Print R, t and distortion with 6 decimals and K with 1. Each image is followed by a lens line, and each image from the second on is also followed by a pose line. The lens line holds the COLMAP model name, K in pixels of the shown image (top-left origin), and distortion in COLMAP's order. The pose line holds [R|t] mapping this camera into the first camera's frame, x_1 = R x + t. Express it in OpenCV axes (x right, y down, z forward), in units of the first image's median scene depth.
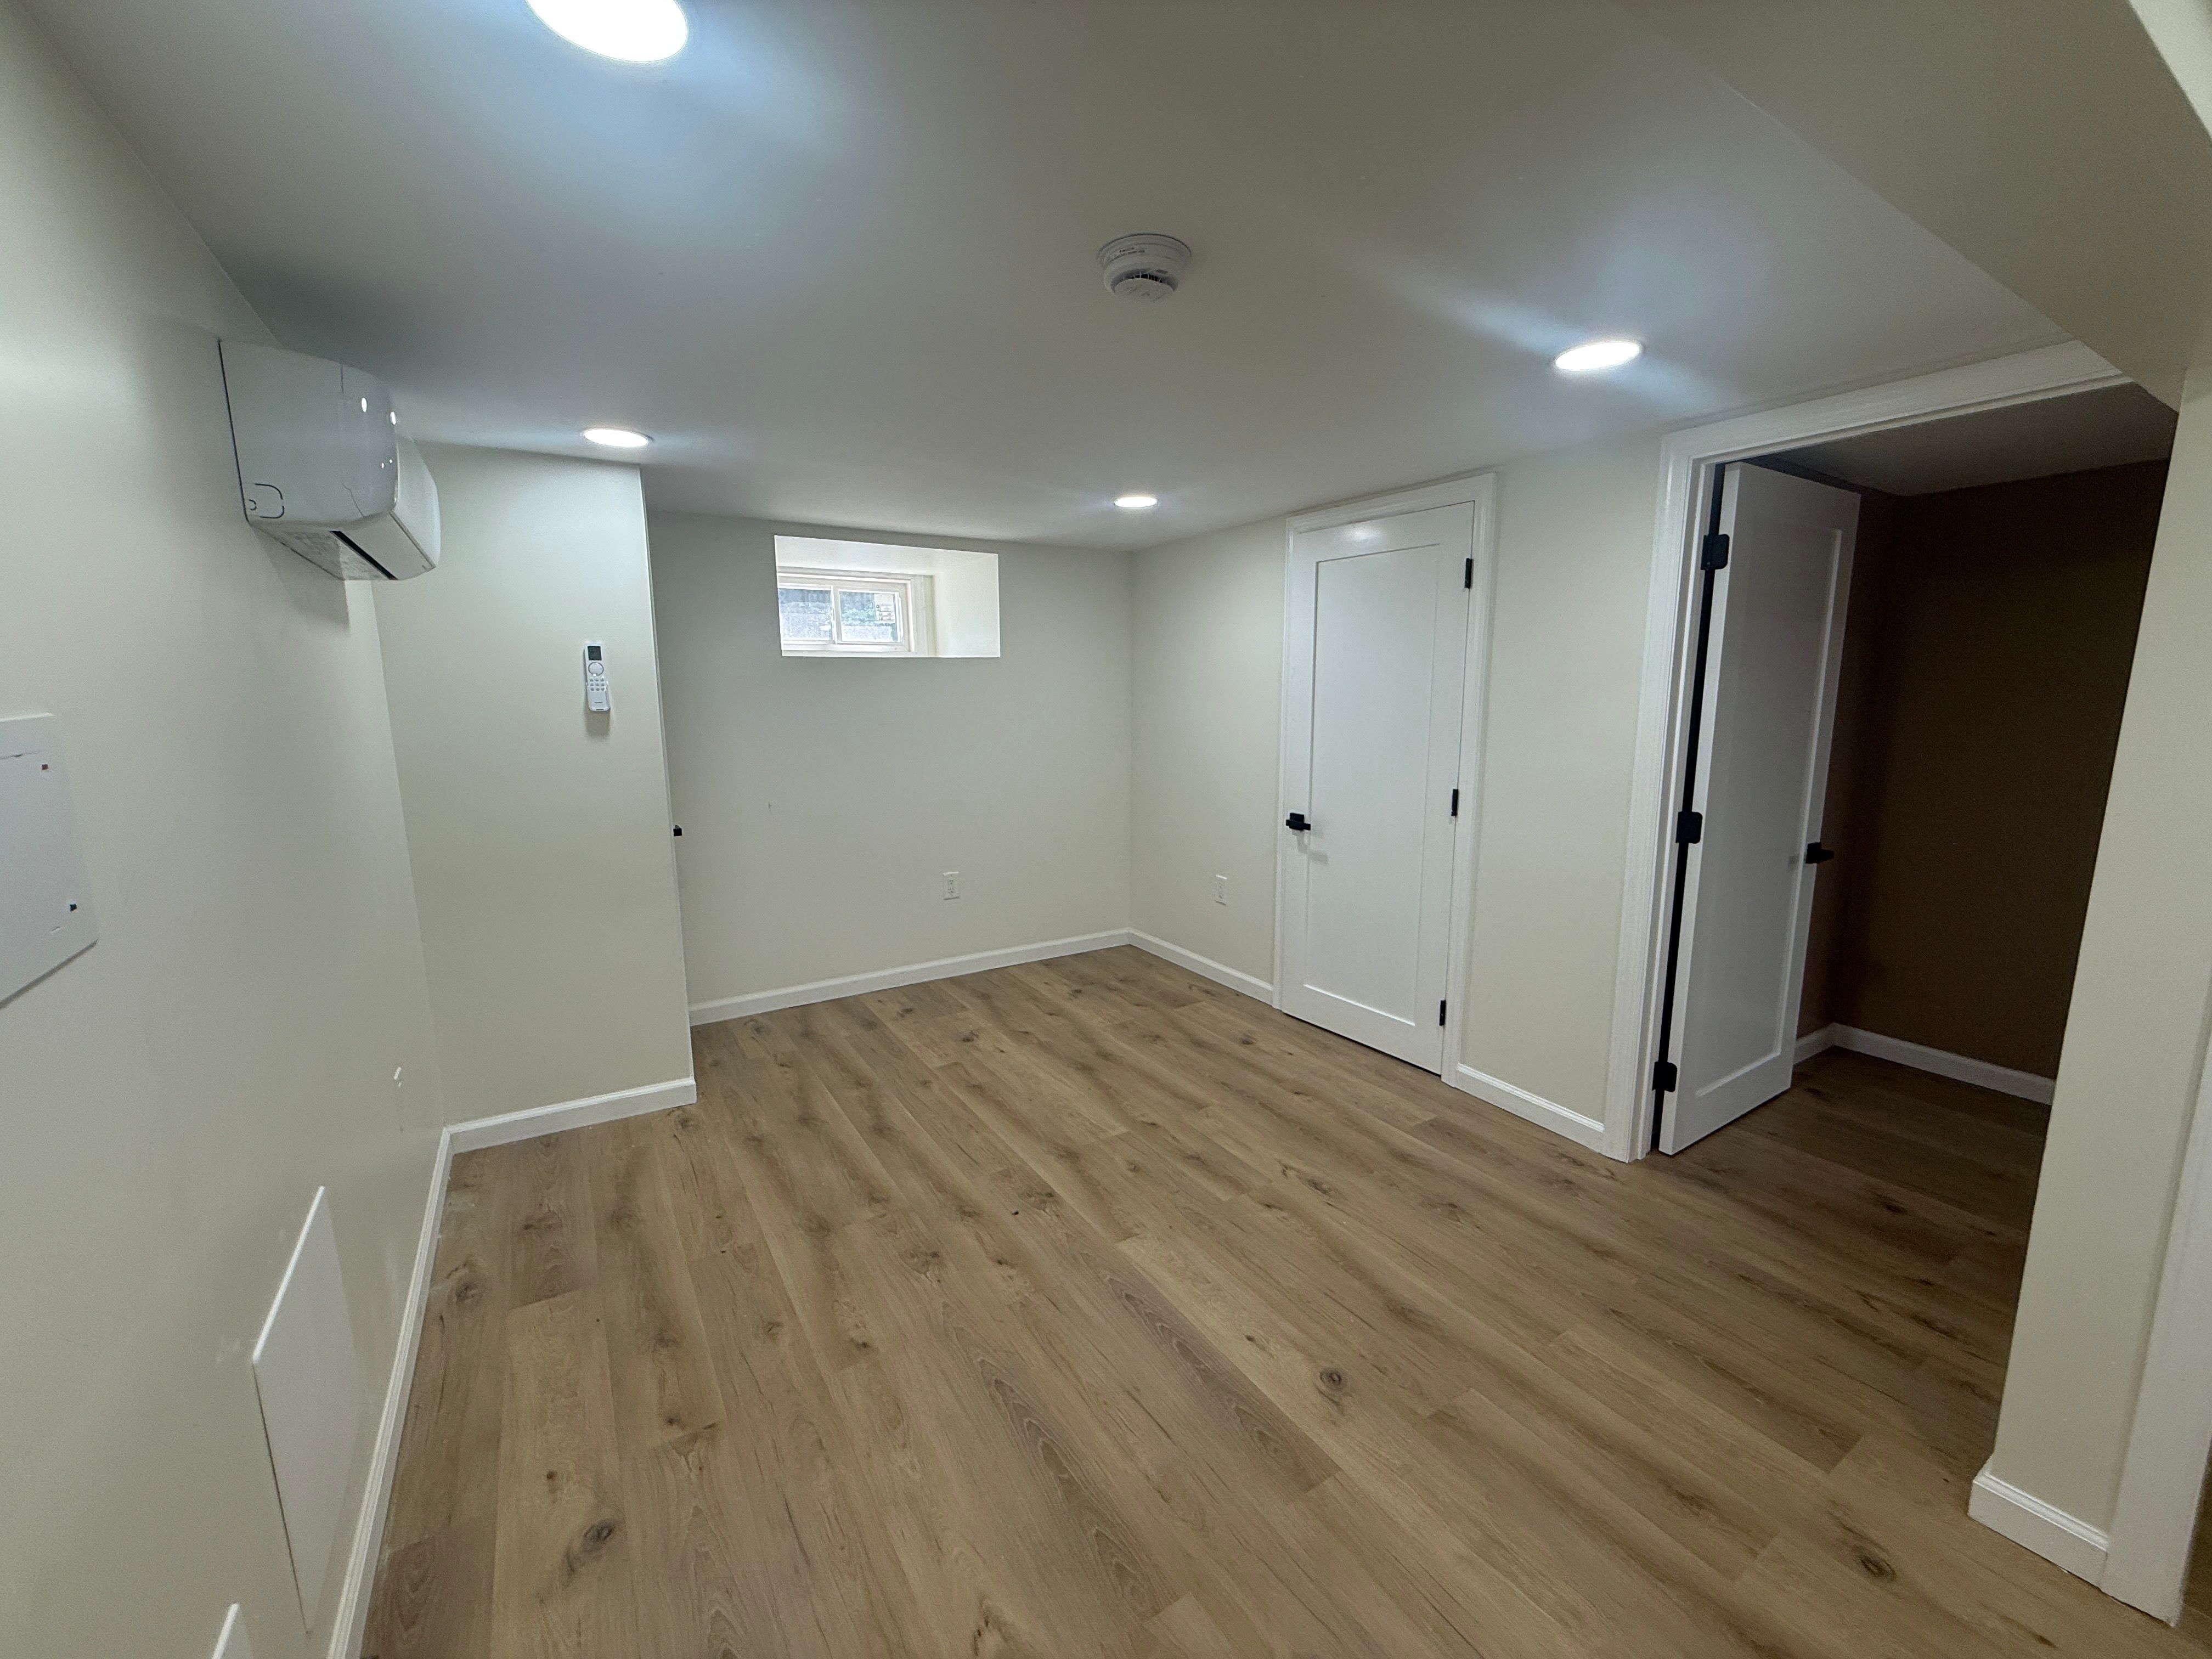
lens RADIAL K [[881.4, 0, 1105.0], [0, 881.4, 827.5], [0, 0, 1]] dist [0.000953, 0.000132]
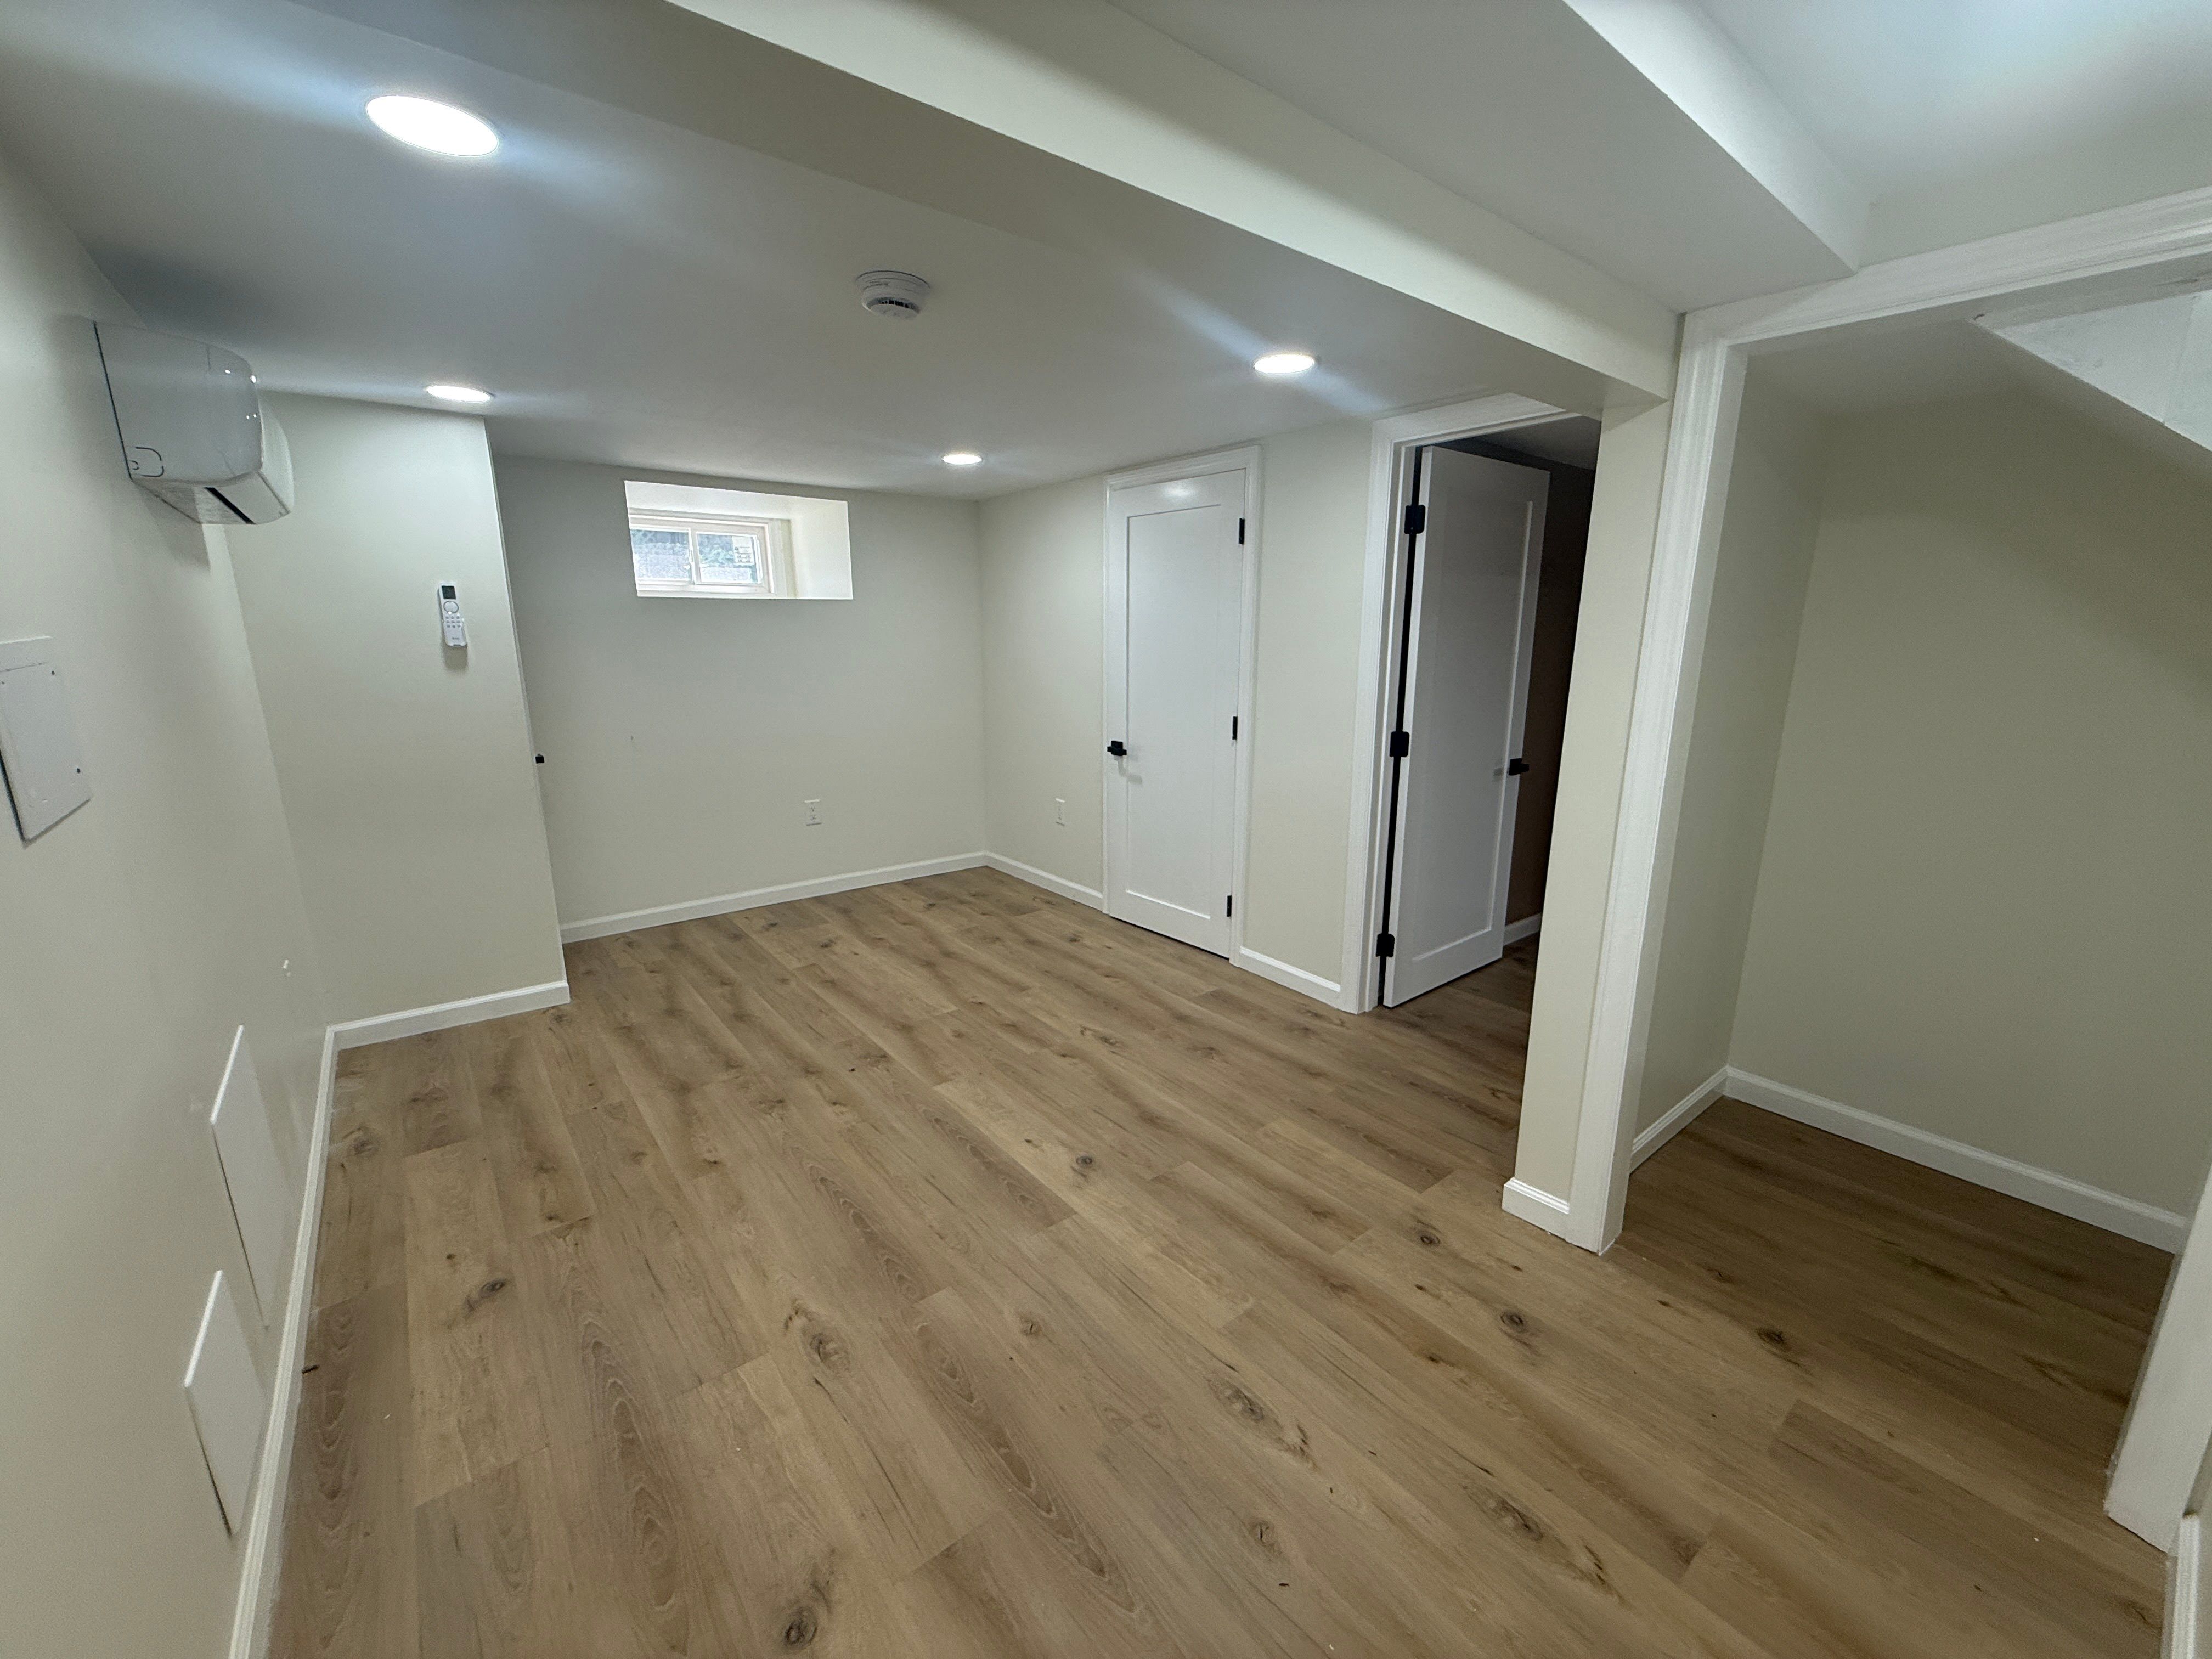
lens RADIAL K [[881.4, 0, 1102.5], [0, 881.4, 828.5], [0, 0, 1]] dist [0.000953, 0.000132]
pose [[0.994353, -0.017343, 0.104701, 0.118615], [0.010681, 0.997902, 0.063857, 0.036687], [-0.105589, -0.062378, 0.992452, -0.208427]]
